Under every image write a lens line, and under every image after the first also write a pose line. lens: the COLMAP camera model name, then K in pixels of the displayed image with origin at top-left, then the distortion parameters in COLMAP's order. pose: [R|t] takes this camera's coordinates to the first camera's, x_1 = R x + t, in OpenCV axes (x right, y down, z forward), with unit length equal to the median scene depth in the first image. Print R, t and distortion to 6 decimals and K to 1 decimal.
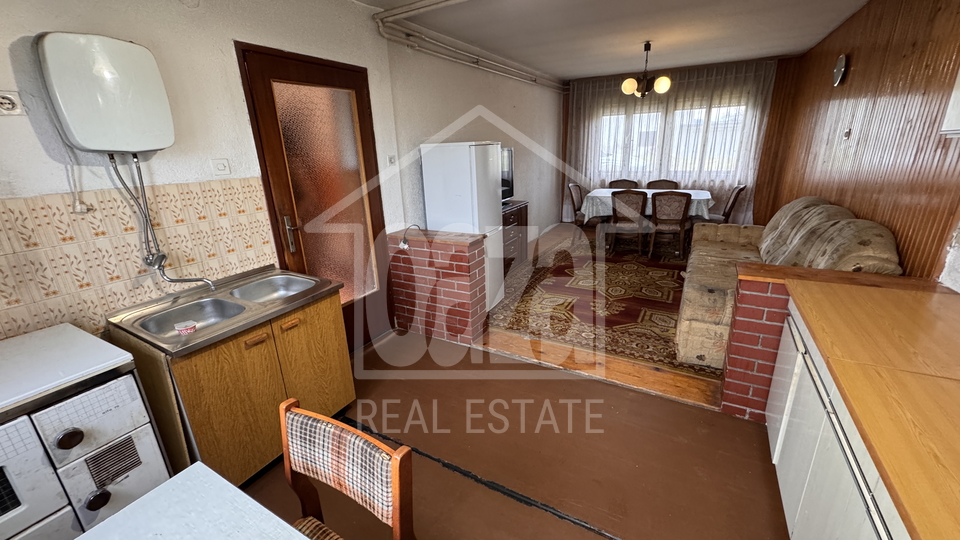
lens RADIAL K [[384.5, 0, 479.0], [0, 384.5, 270.8], [0, 0, 1]] dist [-0.006661, 0.001206]
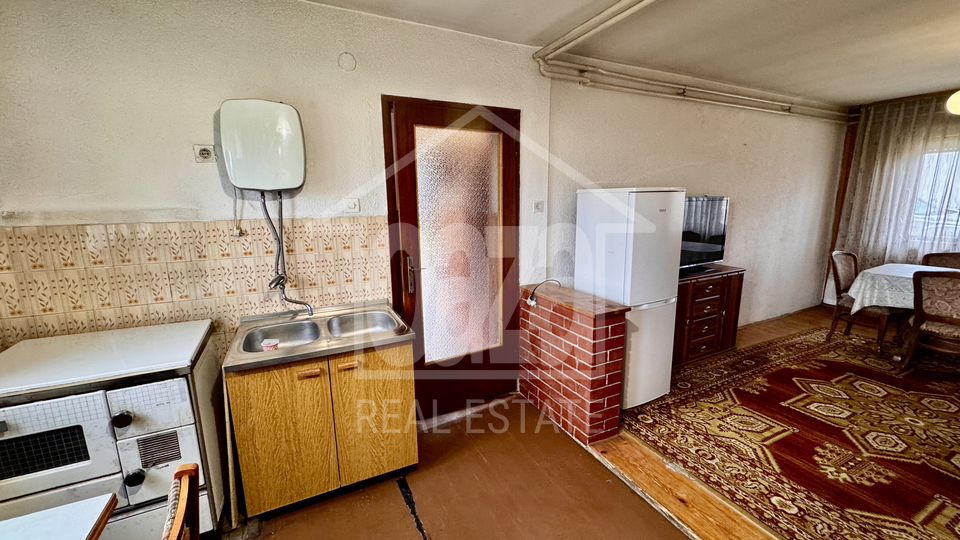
lens RADIAL K [[384.5, 0, 475.3], [0, 384.5, 269.4], [0, 0, 1]] dist [-0.006661, 0.001206]
pose [[0.823678, 0.132269, -0.551416, 0.179226], [-0.193426, 0.979631, -0.053944, -0.069714], [0.533049, 0.151090, 0.832485, 0.206881]]
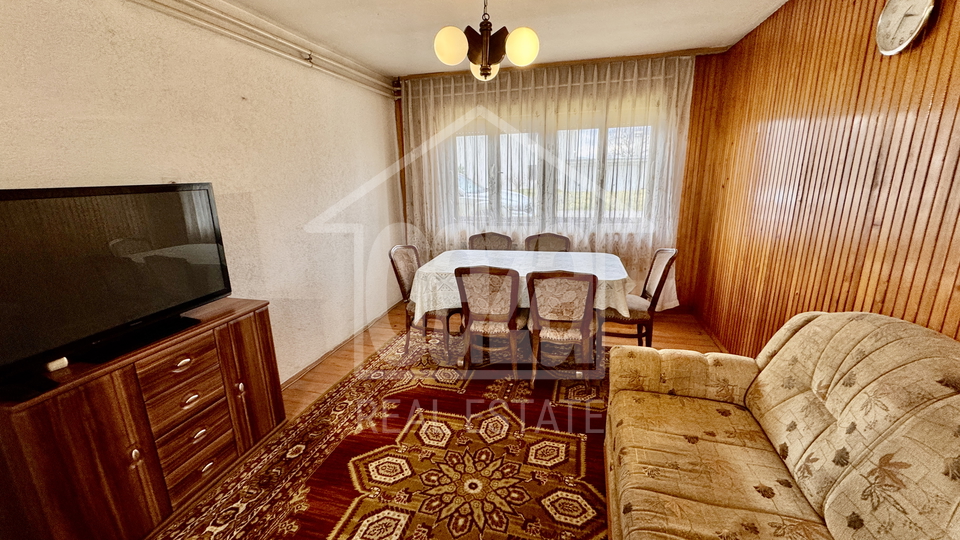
lens RADIAL K [[384.5, 0, 480.0], [0, 384.5, 268.6], [0, 0, 1]] dist [-0.006661, 0.001206]
pose [[0.969269, -0.041800, 0.242426, 0.433638], [0.061158, 0.995464, -0.072881, -0.284551], [-0.238280, 0.085468, 0.967428, 0.843714]]
